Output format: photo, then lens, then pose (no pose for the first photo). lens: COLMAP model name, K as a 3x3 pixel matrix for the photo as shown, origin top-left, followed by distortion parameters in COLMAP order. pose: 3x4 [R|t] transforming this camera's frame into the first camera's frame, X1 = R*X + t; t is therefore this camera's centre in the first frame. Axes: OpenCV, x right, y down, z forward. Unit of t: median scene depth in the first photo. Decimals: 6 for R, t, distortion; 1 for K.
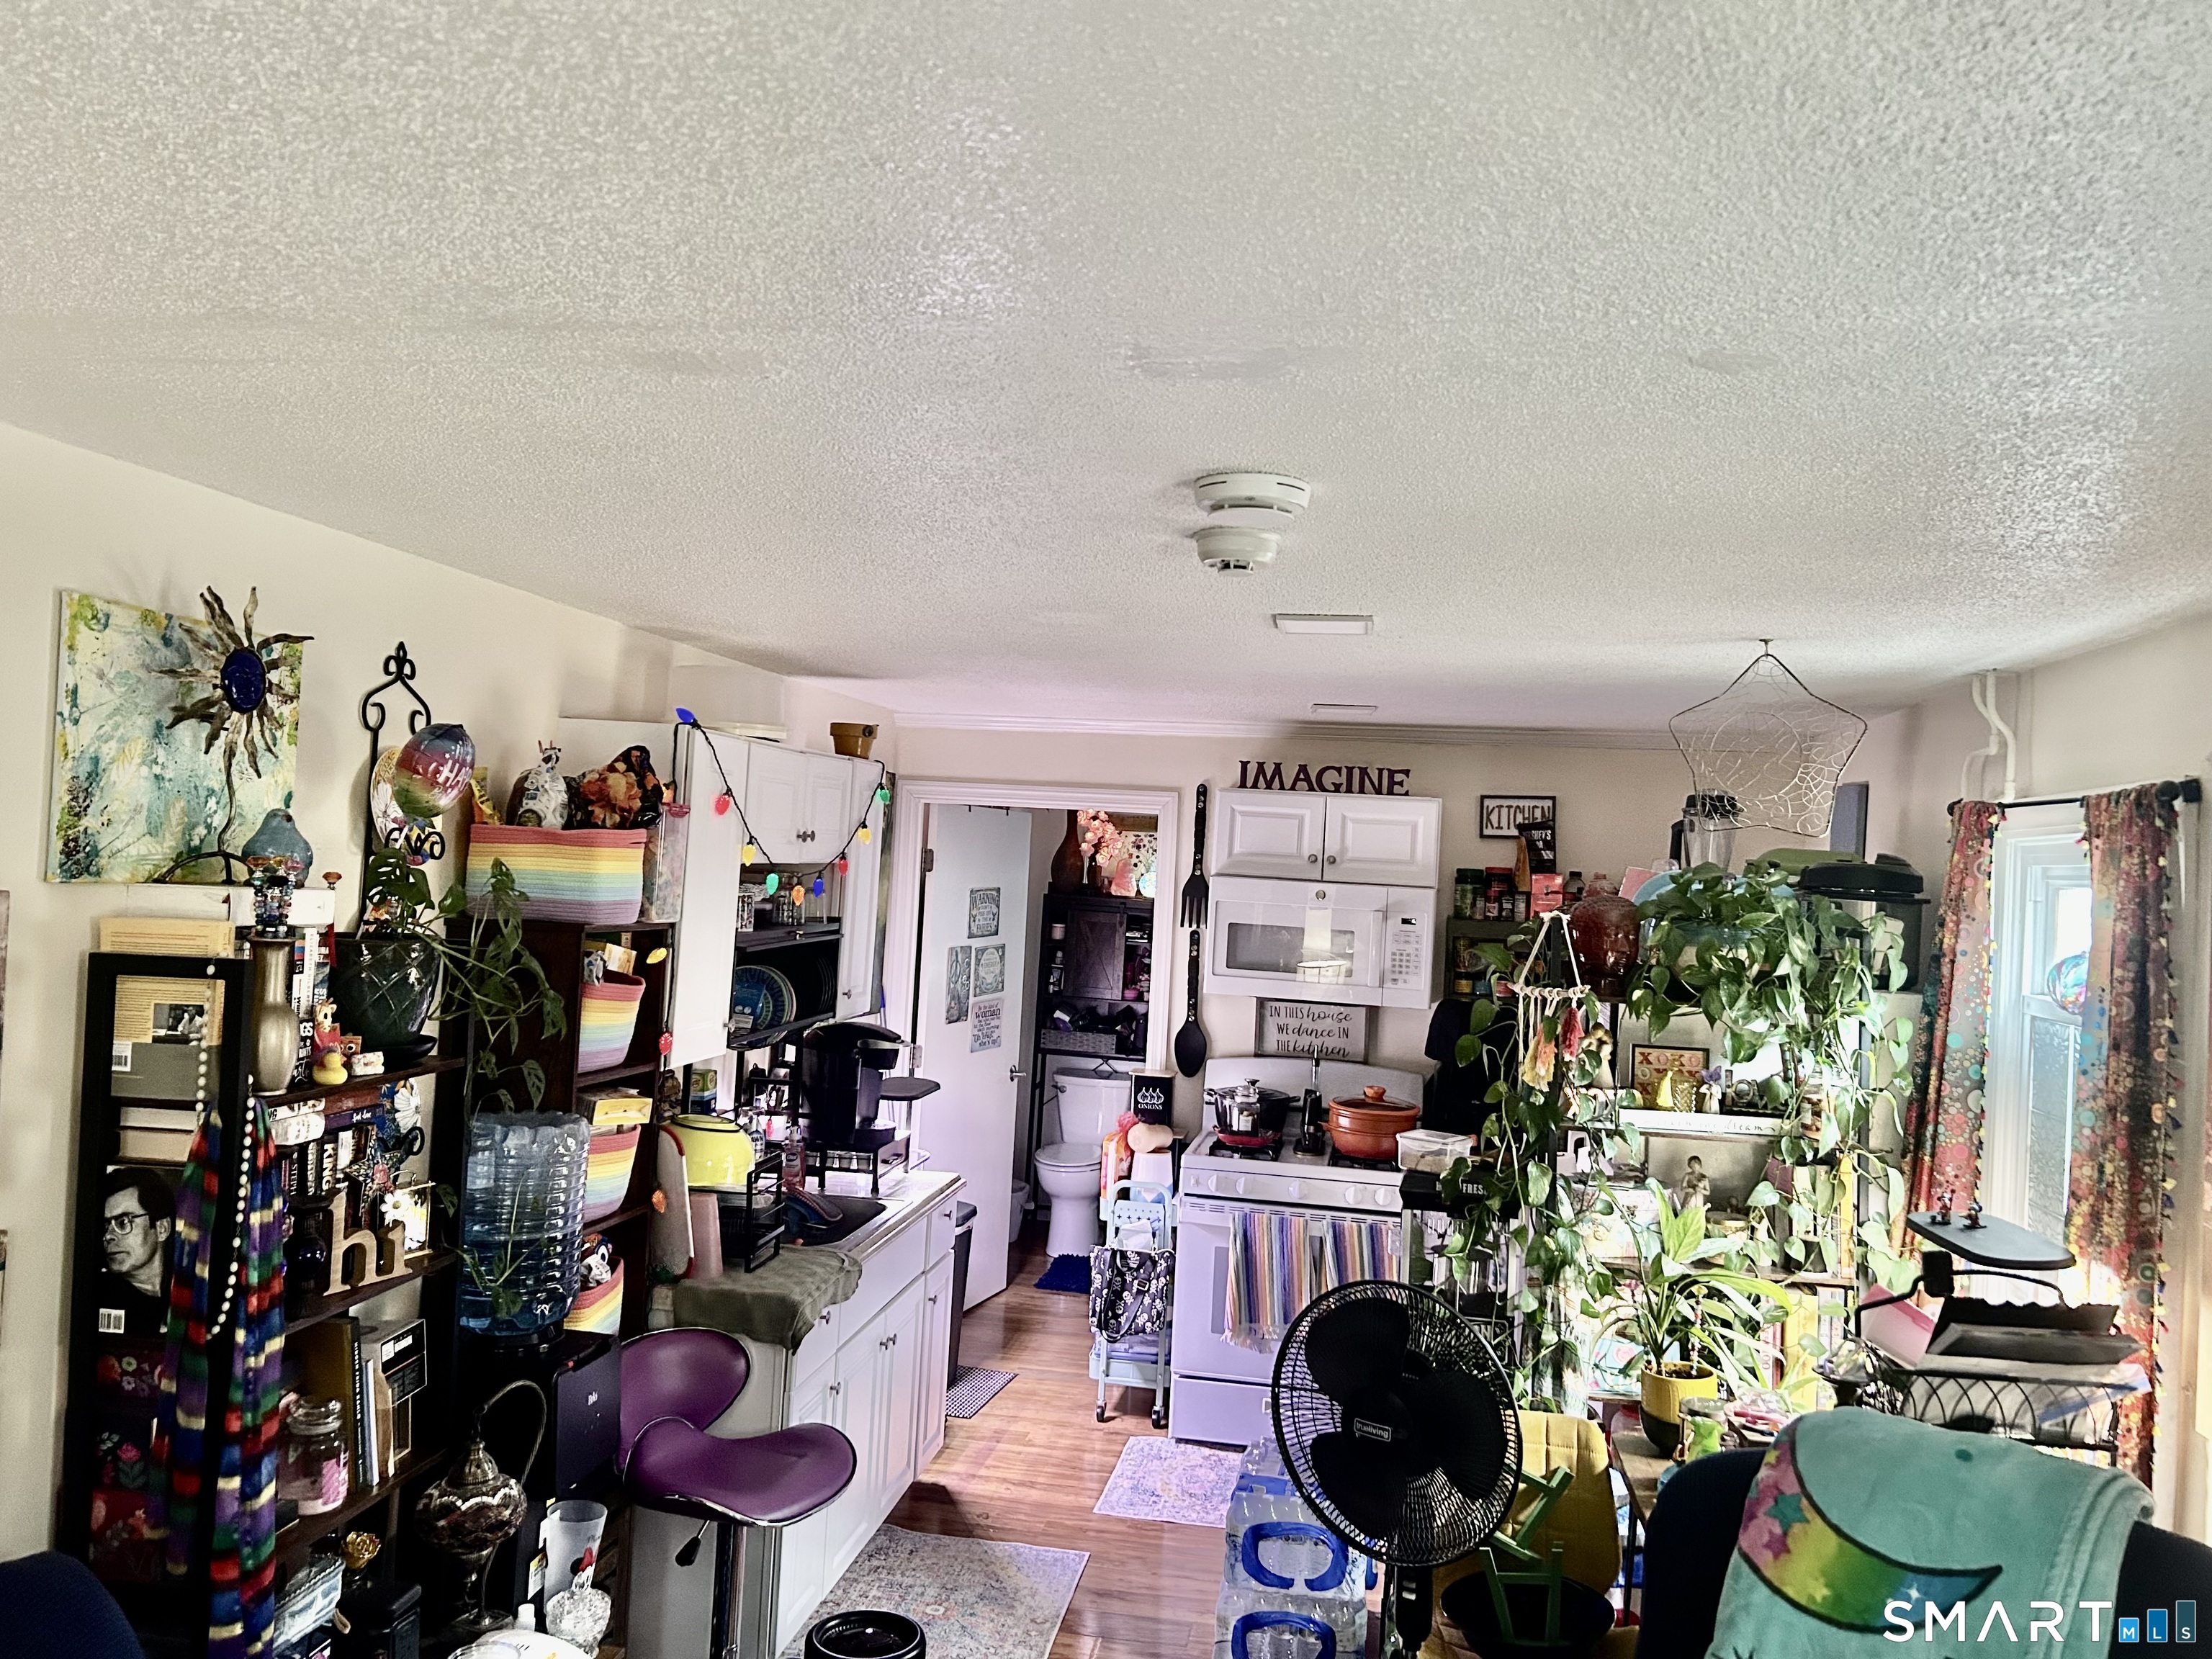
lens RADIAL K [[1655.6, 0, 1111.4], [0, 1655.6, 820.5], [0, 0, 1]] dist [0.029076, -0.037983]
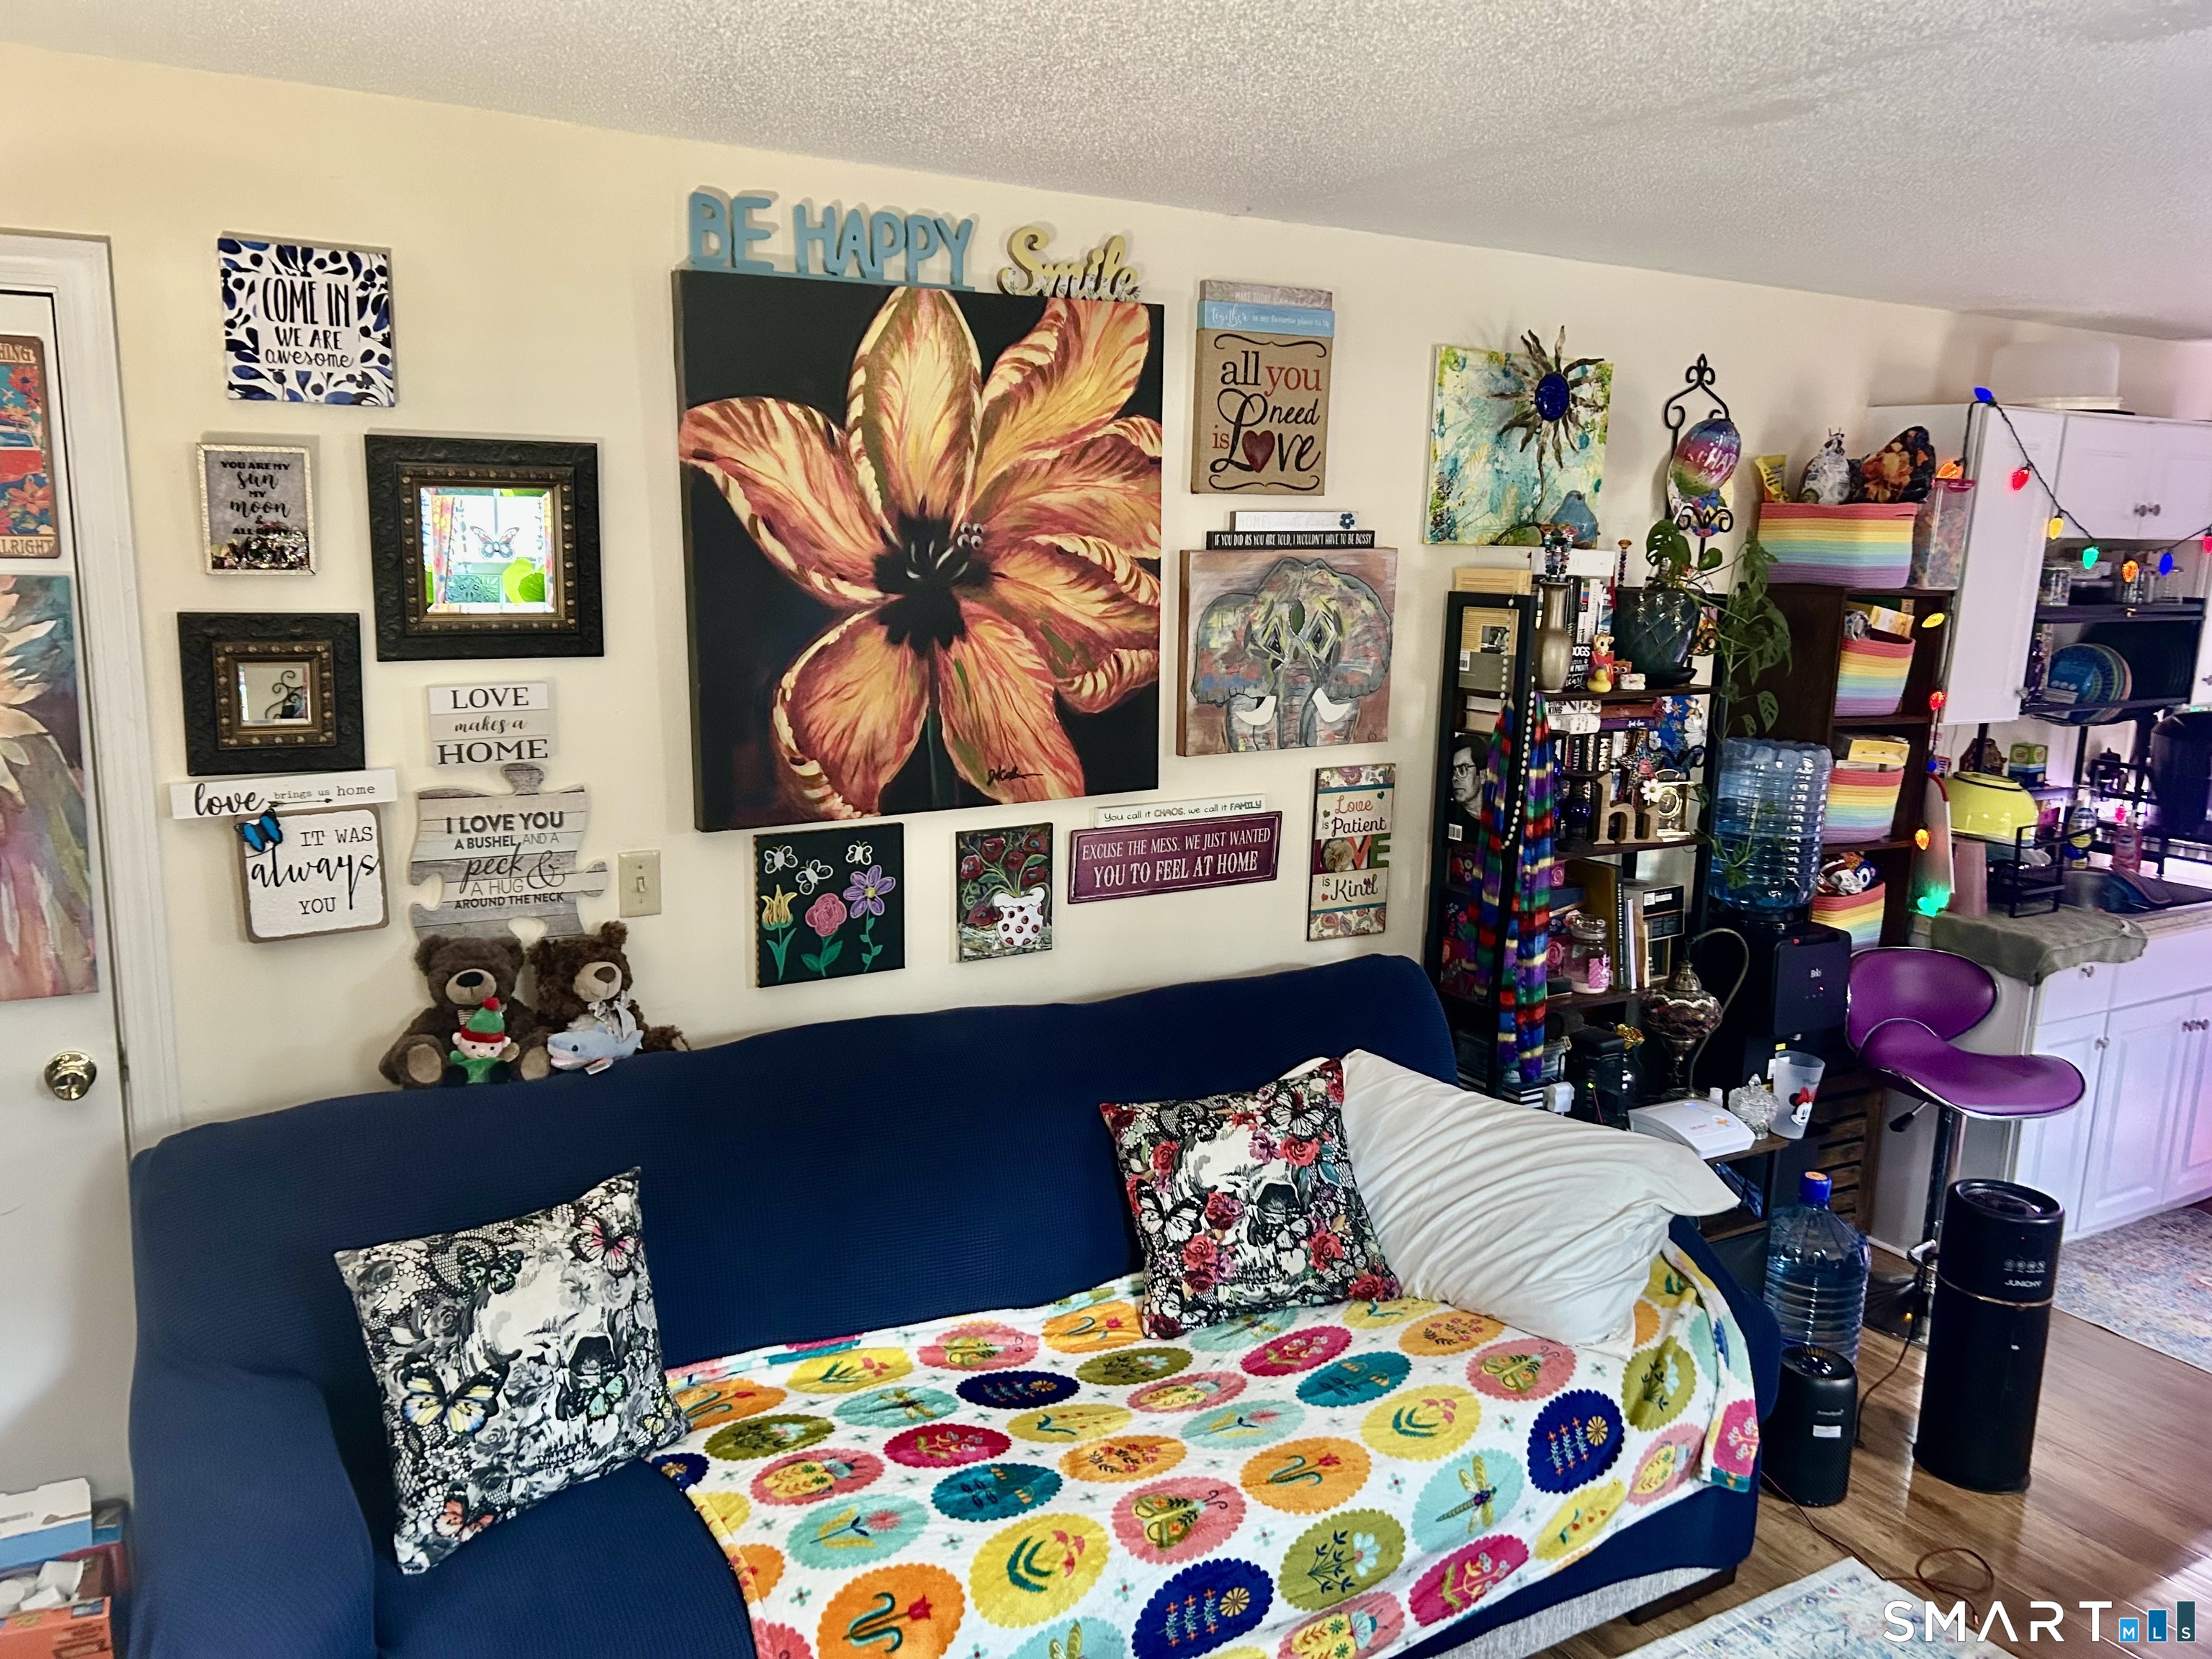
lens RADIAL K [[1655.6, 0, 1101.2], [0, 1655.6, 830.4], [0, 0, 1]] dist [0.029076, -0.037983]
pose [[0.636013, 0.113106, -0.763345, 0.315995], [0.021051, 0.986289, 0.163679, 0.035237], [0.771391, -0.120171, 0.624911, -0.185225]]
